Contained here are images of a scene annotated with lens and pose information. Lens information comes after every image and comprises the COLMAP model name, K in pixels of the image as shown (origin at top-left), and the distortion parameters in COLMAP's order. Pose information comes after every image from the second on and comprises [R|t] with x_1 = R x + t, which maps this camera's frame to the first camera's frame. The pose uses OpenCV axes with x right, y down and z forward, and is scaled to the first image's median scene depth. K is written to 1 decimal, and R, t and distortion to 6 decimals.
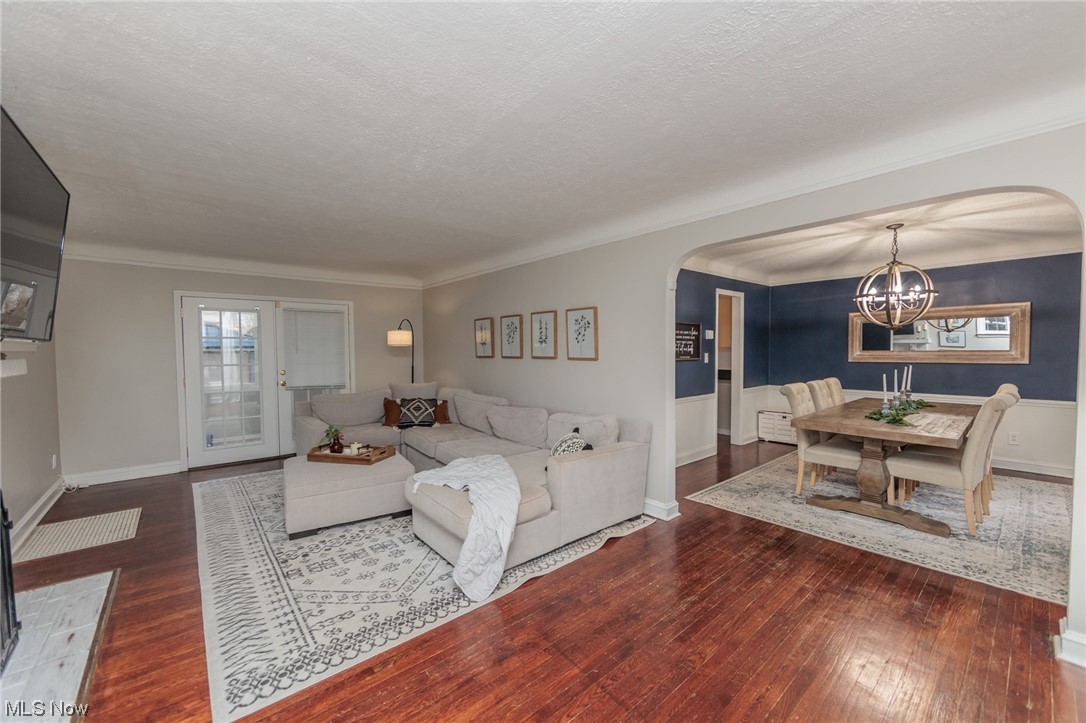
lens RADIAL K [[426.4, 0, 543.0], [0, 426.4, 361.5], [0, 0, 1]] dist [-0.008892, 0.000097]
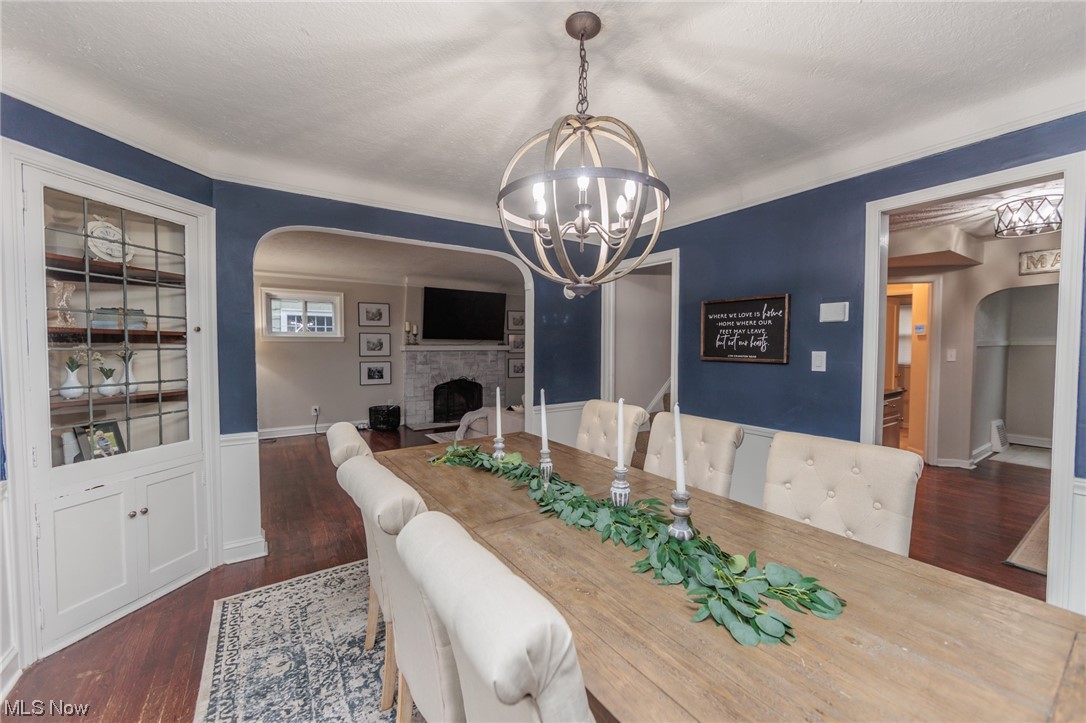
lens RADIAL K [[426.4, 0, 543.0], [0, 426.4, 361.5], [0, 0, 1]] dist [-0.008892, 0.000097]
pose [[-0.117015, 0.038835, -0.992371, 1.358300], [-0.032109, 0.998565, 0.042863, -0.027651], [0.992611, 0.036880, -0.115600, 1.119899]]
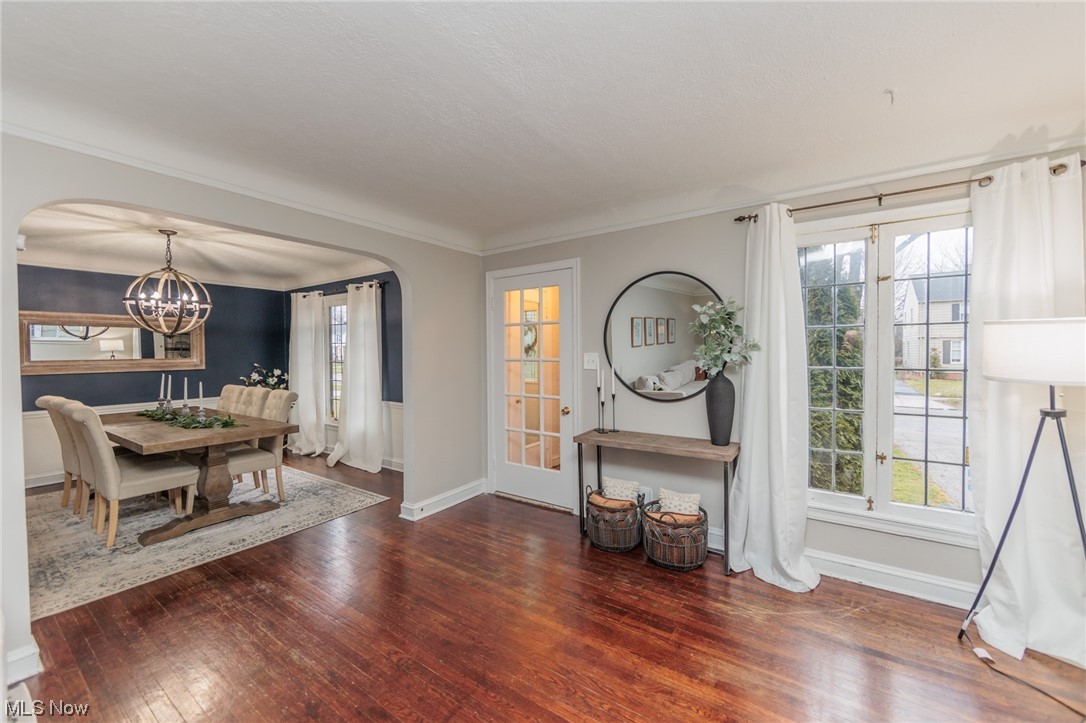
lens RADIAL K [[426.4, 0, 543.0], [0, 426.4, 361.5], [0, 0, 1]] dist [-0.008892, 0.000097]
pose [[-0.257950, -0.016648, 0.966015, -0.374769], [0.039565, 0.998831, 0.027779, -0.014523], [-0.965348, 0.045386, -0.256990, 0.469083]]
